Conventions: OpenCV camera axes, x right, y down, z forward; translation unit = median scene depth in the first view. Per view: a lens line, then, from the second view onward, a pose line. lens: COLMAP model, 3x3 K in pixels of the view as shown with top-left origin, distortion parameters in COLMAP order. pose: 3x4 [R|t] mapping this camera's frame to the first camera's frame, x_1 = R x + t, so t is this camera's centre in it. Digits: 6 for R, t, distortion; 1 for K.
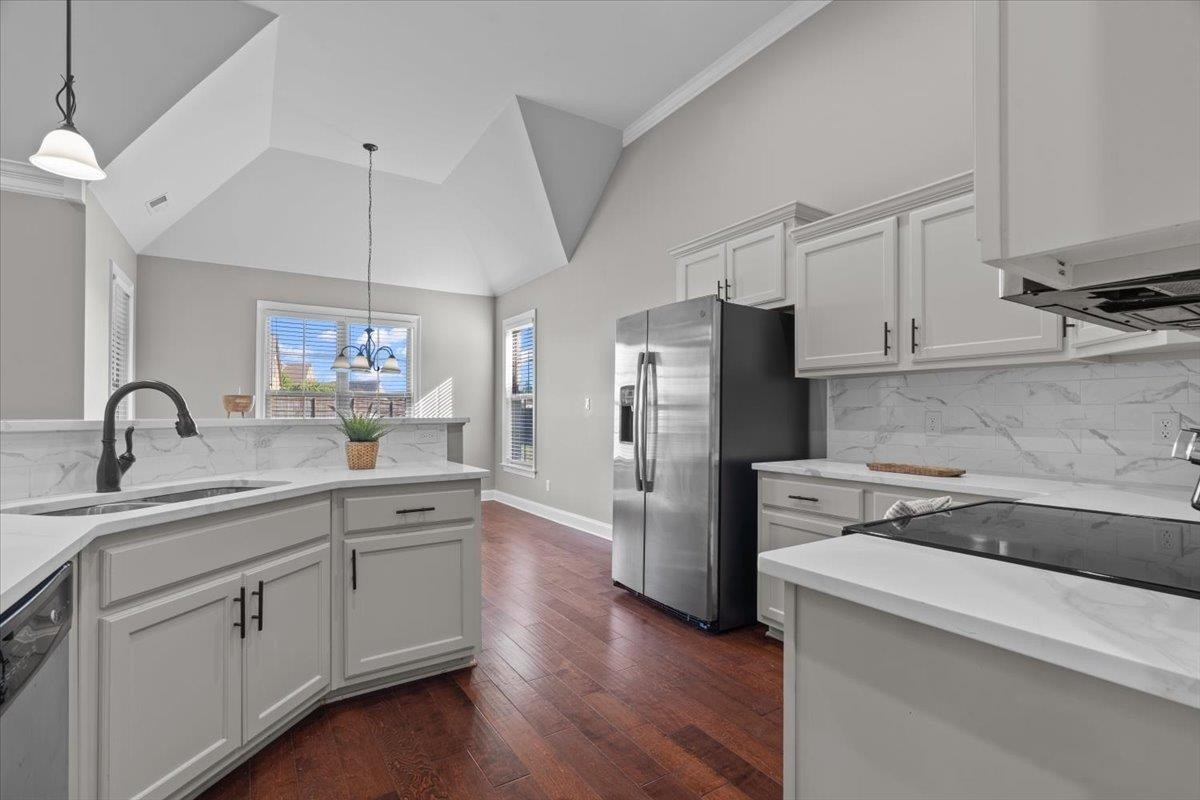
lens RADIAL K [[549.4, 0, 595.8], [0, 549.4, 411.0], [0, 0, 1]] dist [-0.008045, 0.000085]
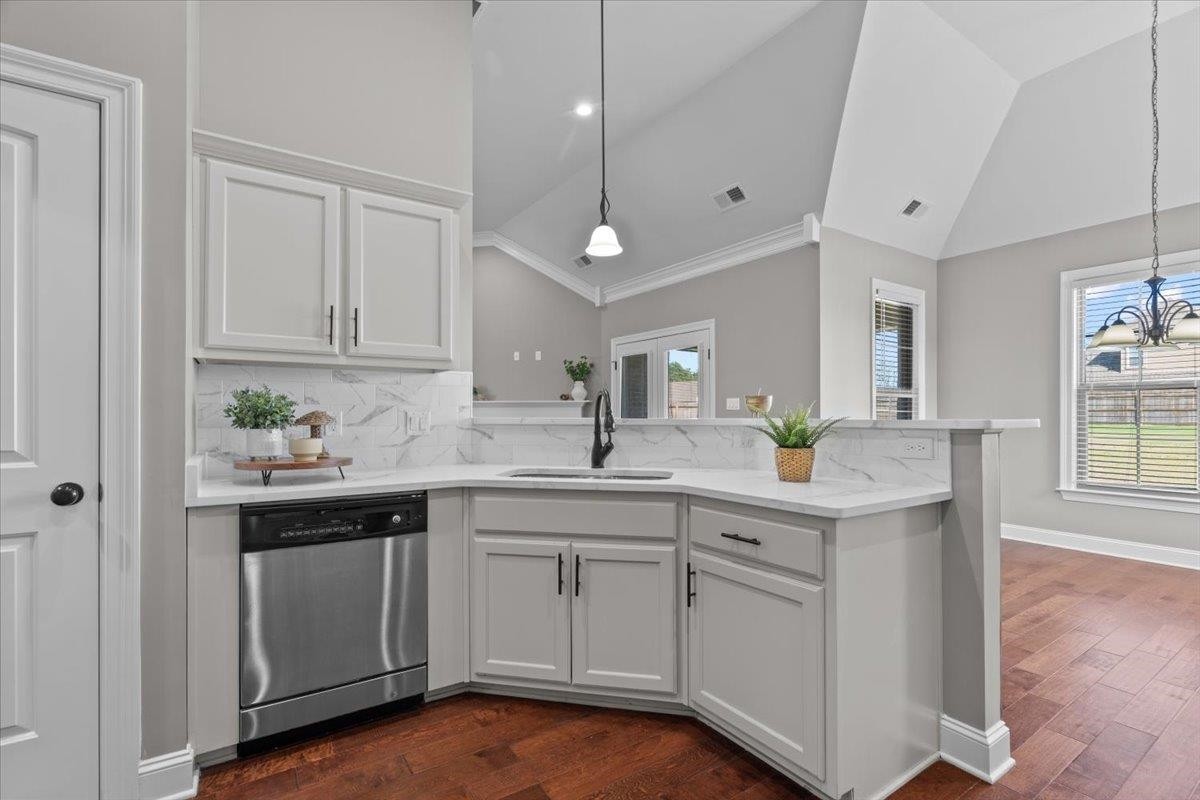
lens RADIAL K [[549.4, 0, 595.8], [0, 549.4, 411.0], [0, 0, 1]] dist [-0.008045, 0.000085]
pose [[0.010582, -0.005351, -0.999930, 0.473627], [0.004978, 0.999974, -0.005298, 0.004715], [0.999932, -0.004922, 0.010608, 0.841339]]
